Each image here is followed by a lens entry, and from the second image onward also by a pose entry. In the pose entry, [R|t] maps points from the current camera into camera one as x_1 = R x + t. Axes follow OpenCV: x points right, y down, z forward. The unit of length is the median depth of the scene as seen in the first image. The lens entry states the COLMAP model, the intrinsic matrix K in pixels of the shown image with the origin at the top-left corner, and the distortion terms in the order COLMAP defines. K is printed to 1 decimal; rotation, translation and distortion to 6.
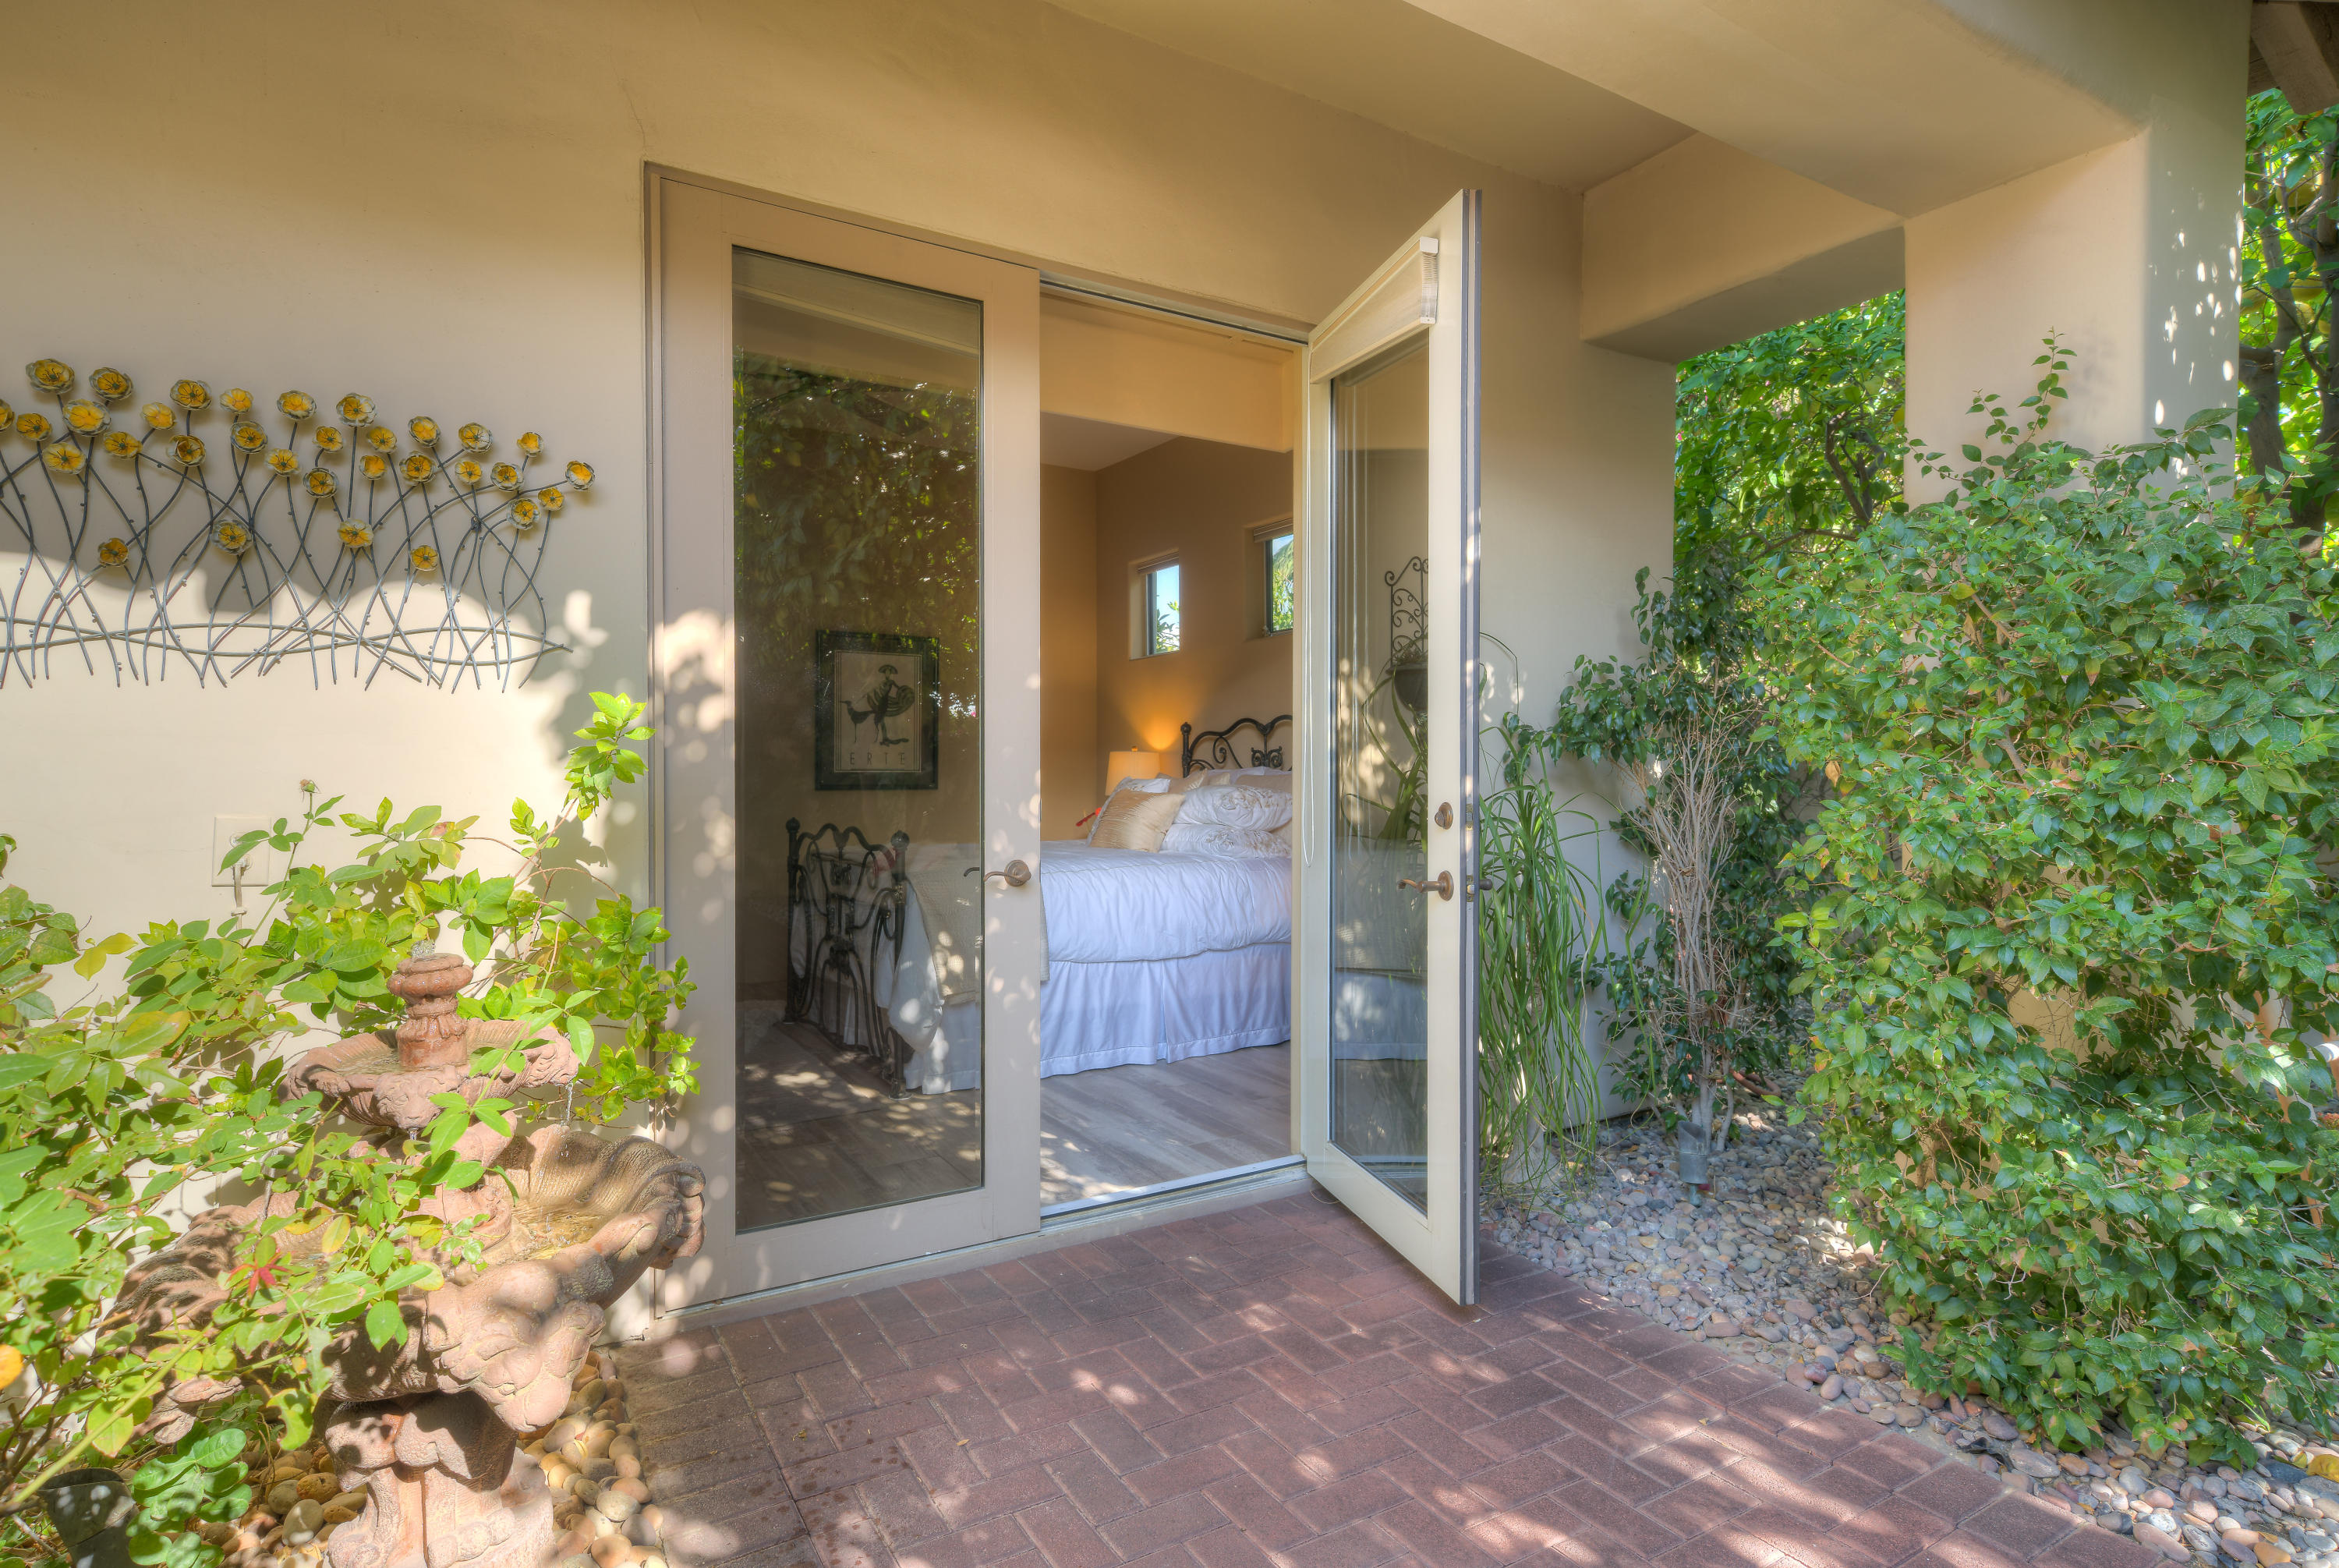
lens RADIAL K [[1185.1, 0, 1168.5], [0, 1185.1, 776.6], [0, 0, 1]] dist [0.002245, -0.000373]
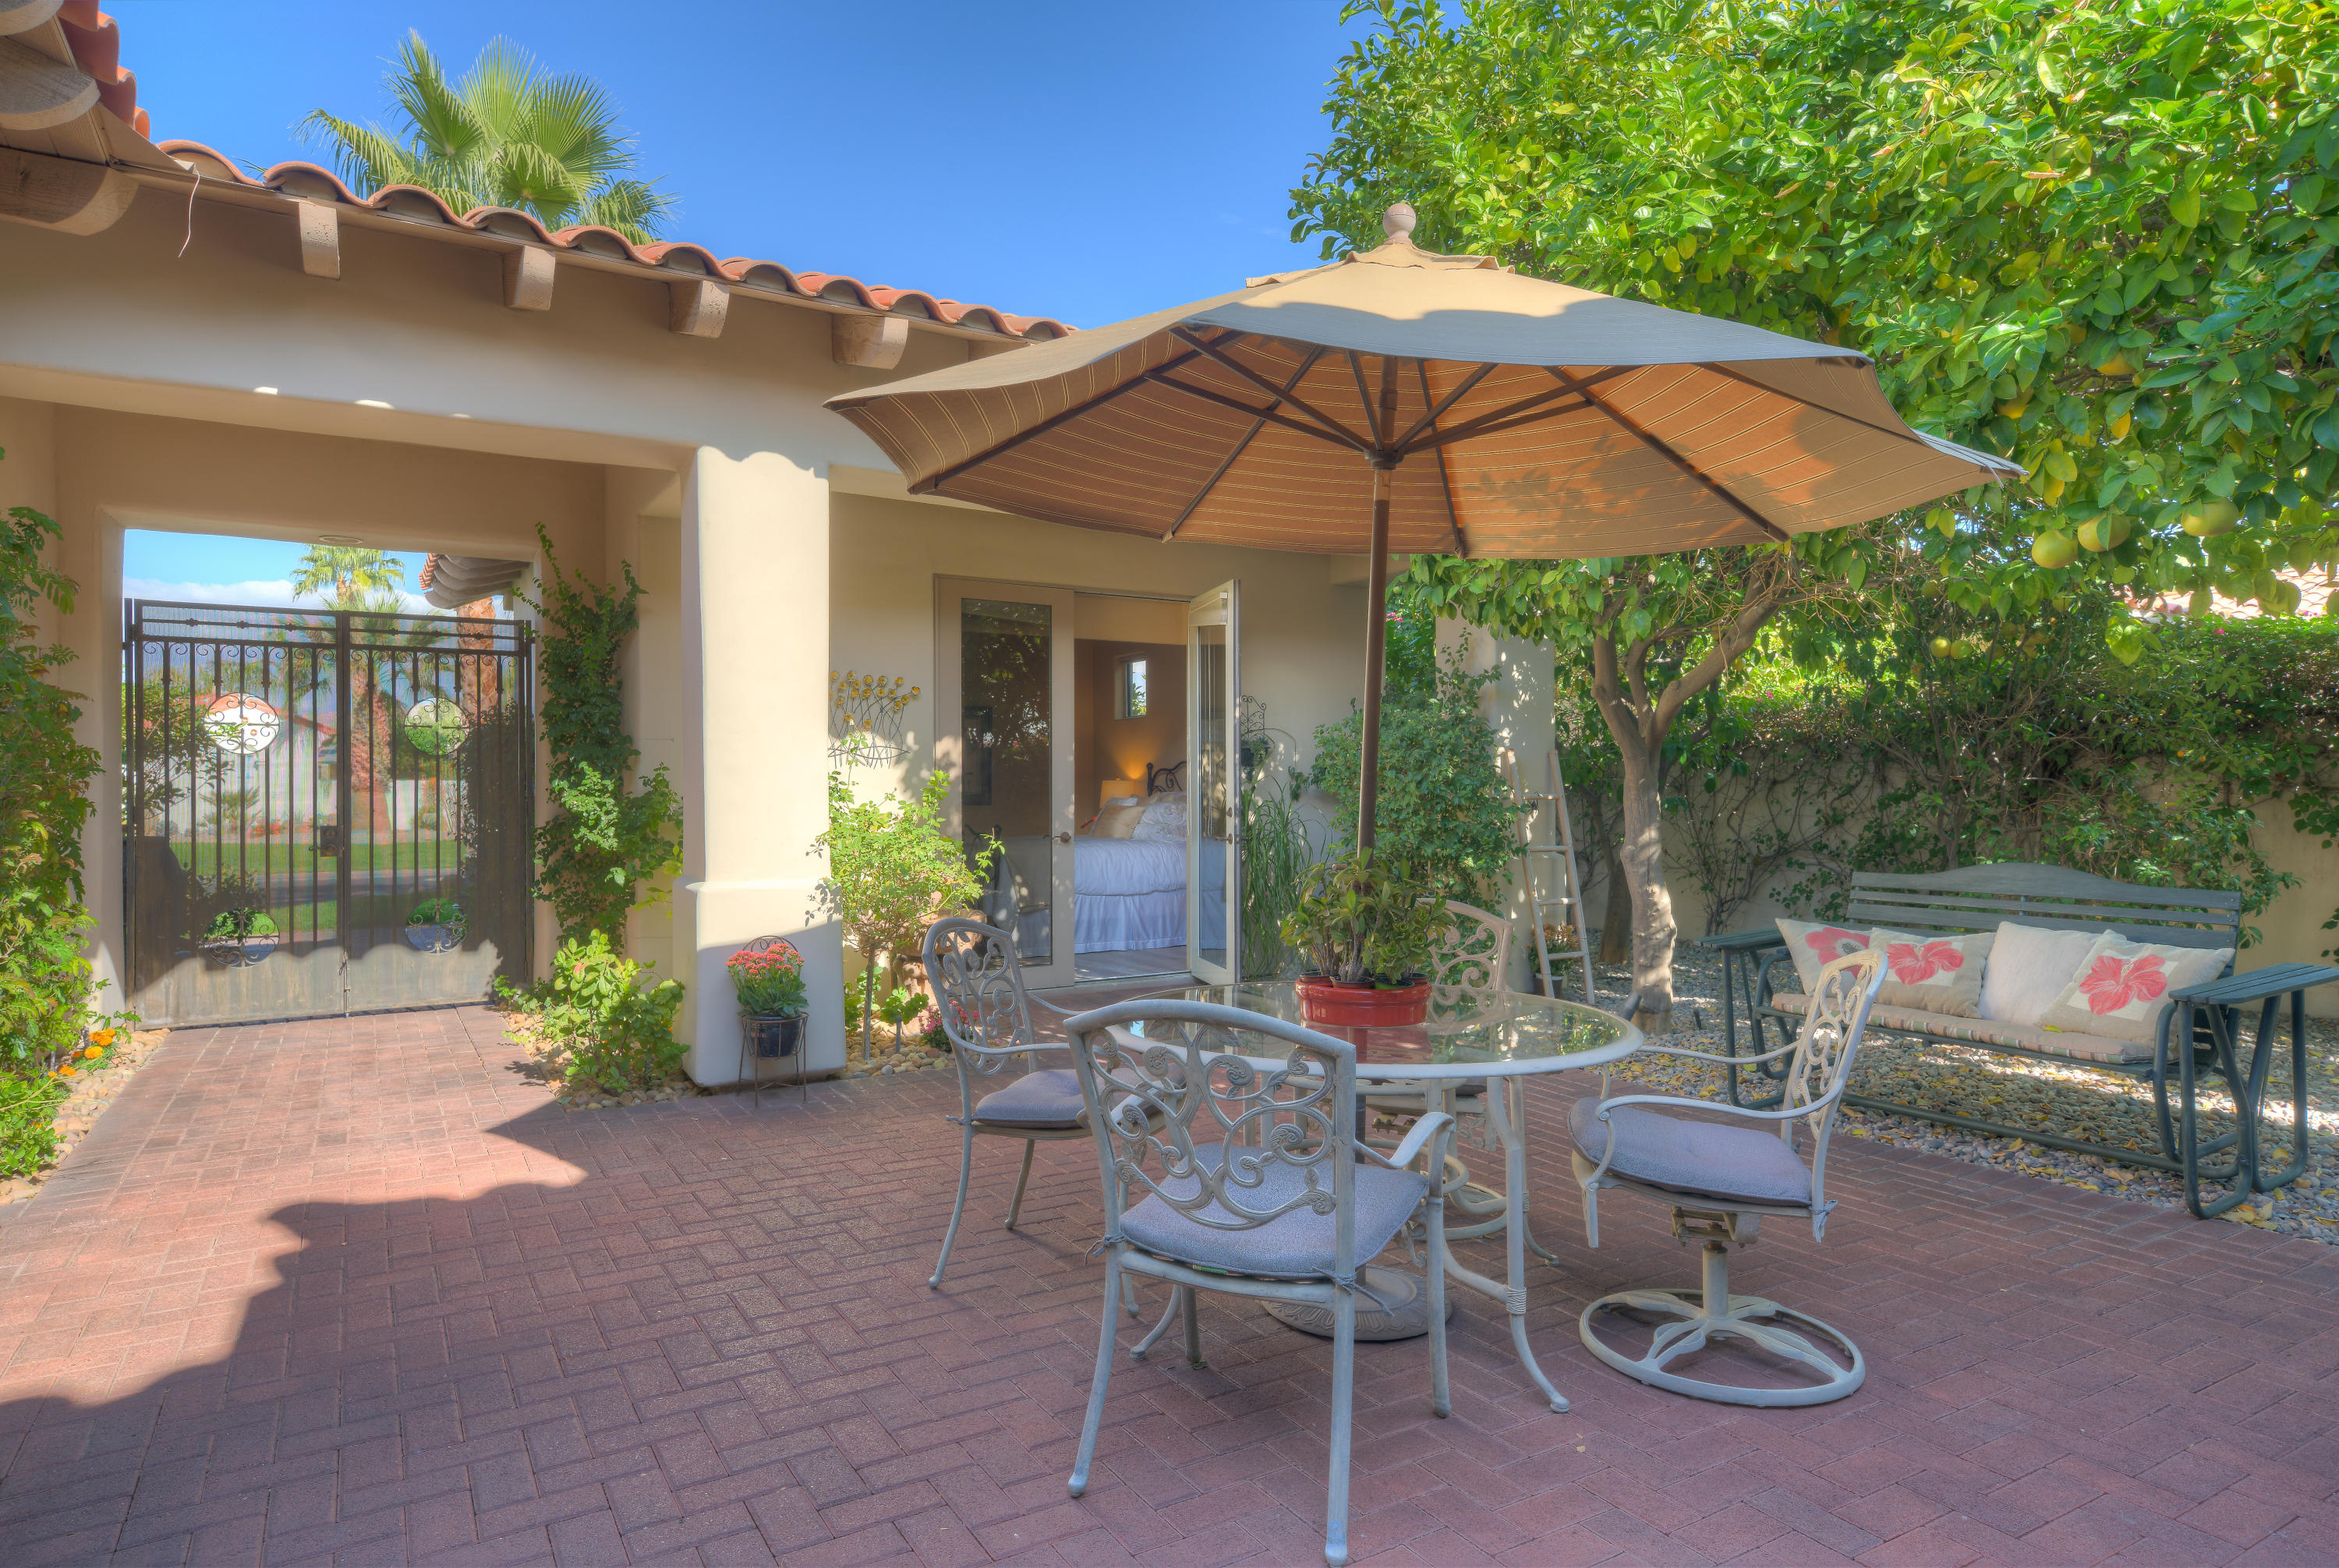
lens RADIAL K [[1321.6, 0, 1170.6], [0, 1321.6, 782.6], [0, 0, 1]] dist [0.005247, 0.003078]
pose [[0.999990, -0.002738, 0.003470, 0.063283], [0.002767, 0.999961, -0.008442, -0.005176], [-0.003447, 0.008451, 0.999958, -1.347051]]
